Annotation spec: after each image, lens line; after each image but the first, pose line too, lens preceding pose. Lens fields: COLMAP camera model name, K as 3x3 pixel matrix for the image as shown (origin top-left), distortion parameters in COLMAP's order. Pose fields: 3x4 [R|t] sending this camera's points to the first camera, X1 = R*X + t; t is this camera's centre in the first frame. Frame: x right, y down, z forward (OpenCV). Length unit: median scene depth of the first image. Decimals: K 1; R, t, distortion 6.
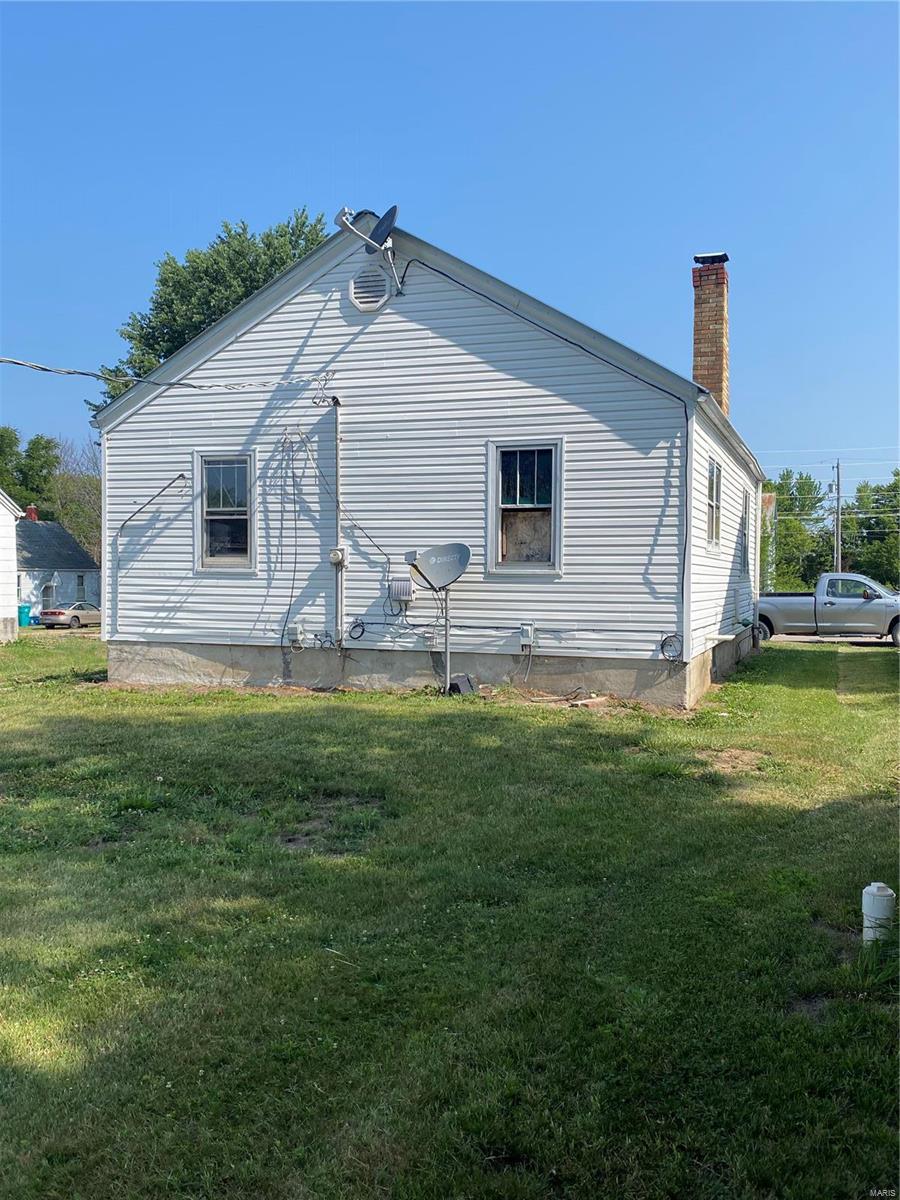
lens RADIAL K [[1100.9, 0, 451.2], [0, 1100.9, 596.9], [0, 0, 1]] dist [0.008484, -0.000801]
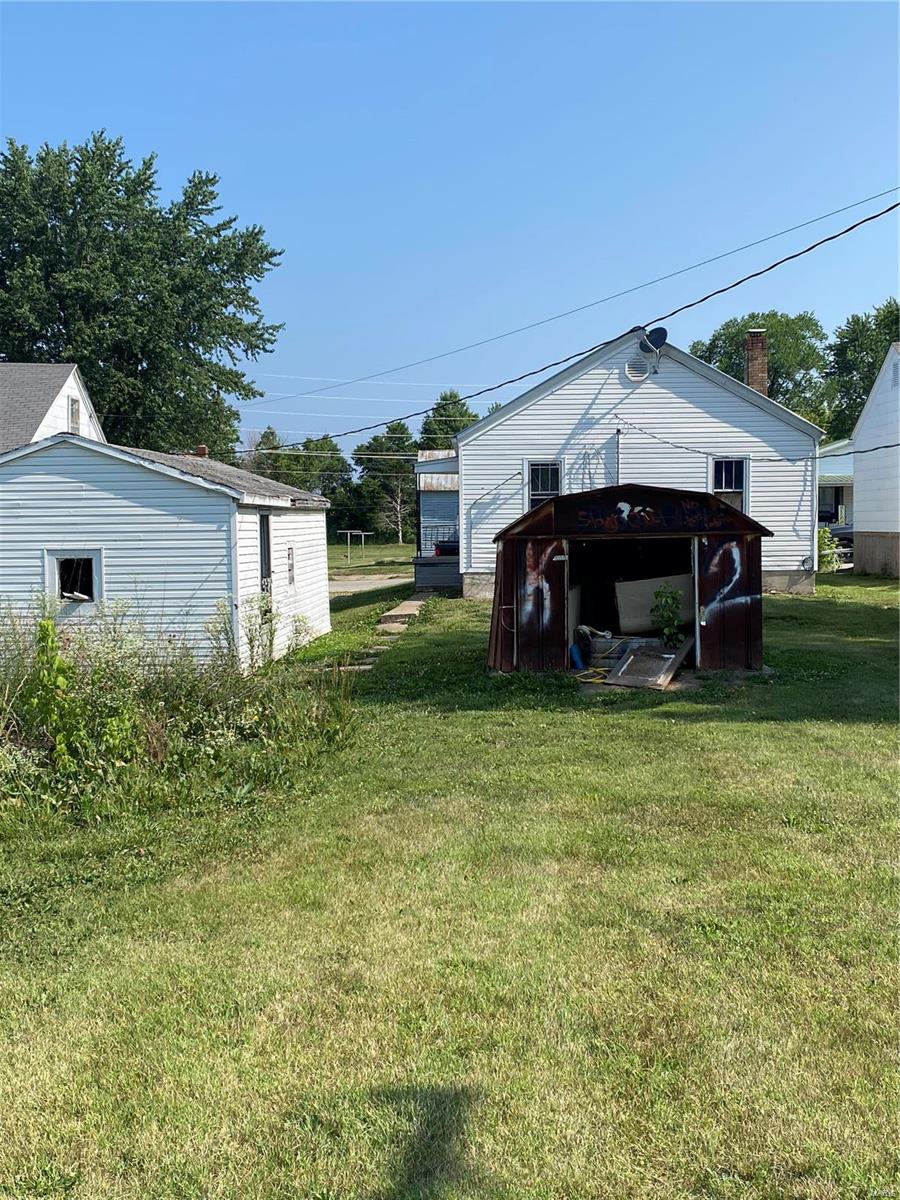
lens RADIAL K [[1354.8, 0, 449.3], [0, 1354.8, 601.6], [0, 0, 1]] dist [-0.084680, 0.000000]
pose [[0.965073, -0.038427, 0.259147, -0.926273], [0.026564, 0.998439, 0.049125, -0.018453], [-0.260630, -0.040525, 0.964588, -1.018721]]
